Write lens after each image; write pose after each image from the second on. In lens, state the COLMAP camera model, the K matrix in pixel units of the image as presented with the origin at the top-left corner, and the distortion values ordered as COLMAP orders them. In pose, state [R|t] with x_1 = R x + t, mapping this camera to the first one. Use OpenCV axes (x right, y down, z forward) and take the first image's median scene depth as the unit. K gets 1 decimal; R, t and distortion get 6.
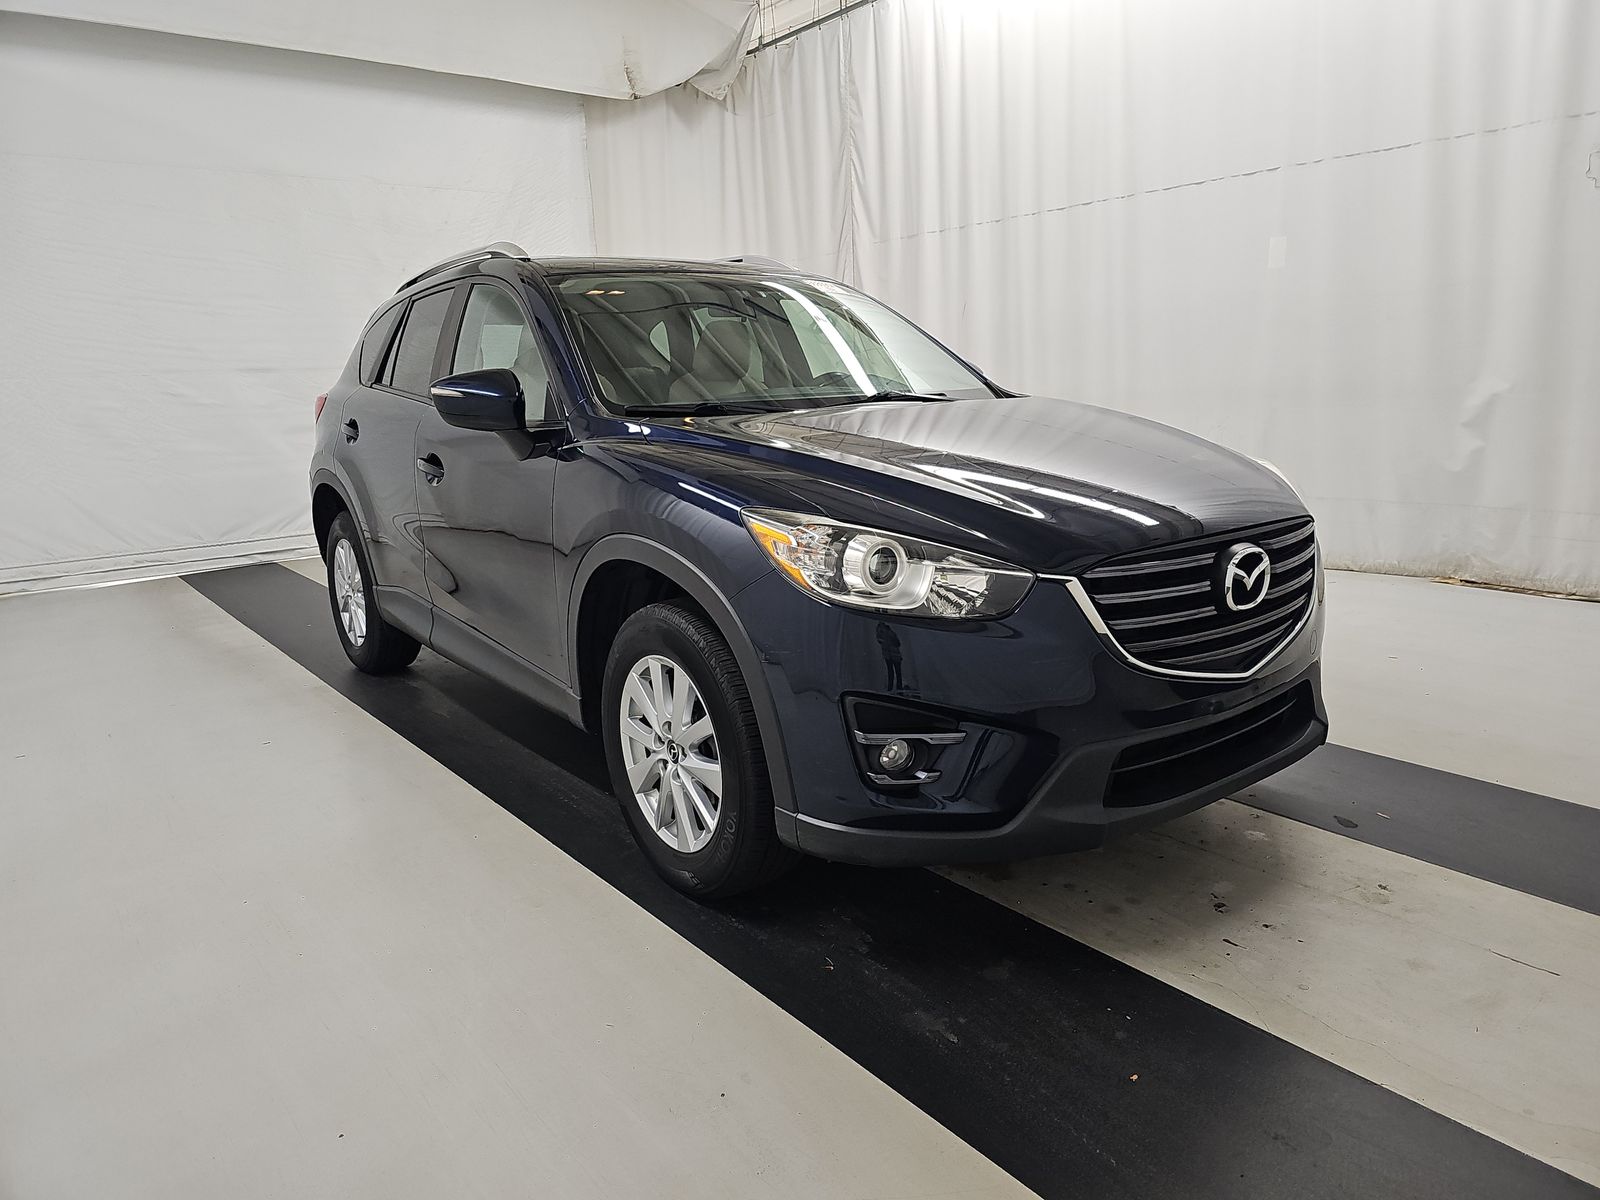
lens RADIAL K [[1062.3, 0, 800.0], [0, 1062.3, 600.0], [0, 0, 1]] dist [0.040971, -0.001437]
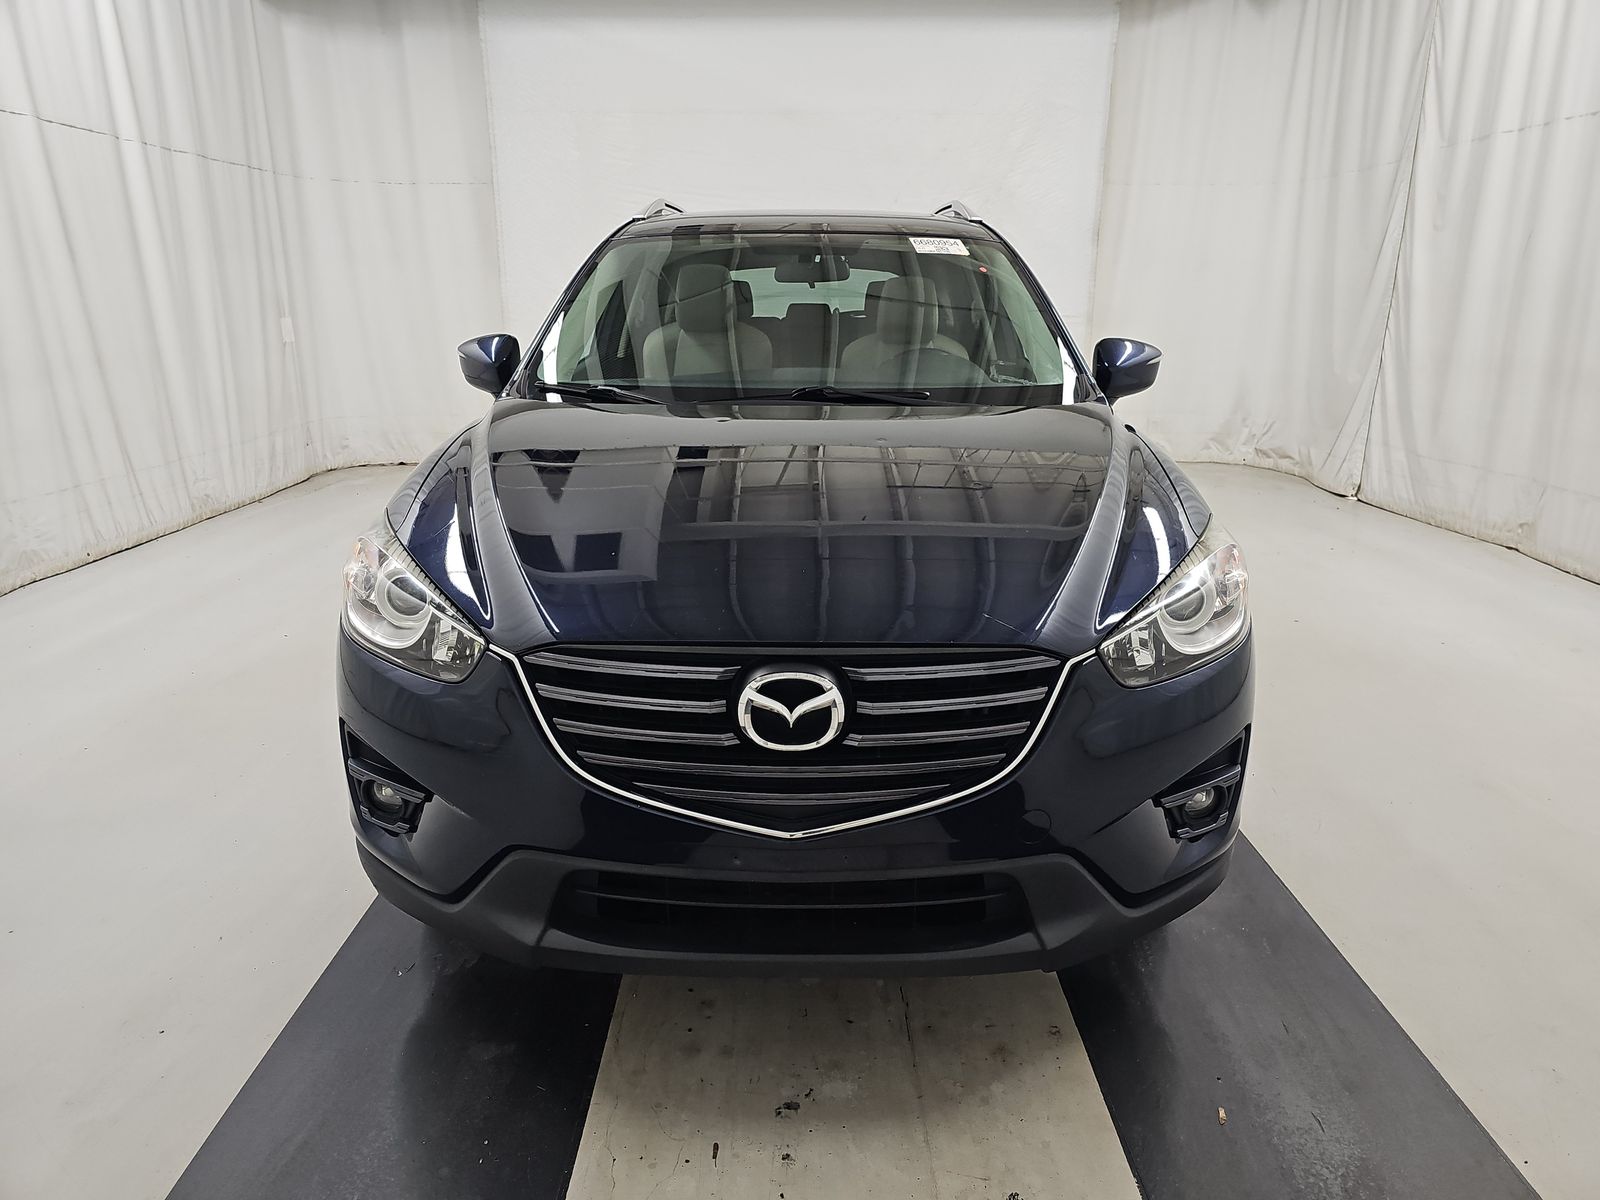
lens RADIAL K [[1062.3, 0, 800.0], [0, 1062.3, 600.0], [0, 0, 1]] dist [0.040971, -0.001437]
pose [[0.786086, 0.207625, -0.582203, 0.774478], [-0.159401, 0.978132, 0.133600, -0.180705], [0.597210, -0.012217, 0.801992, 0.382740]]
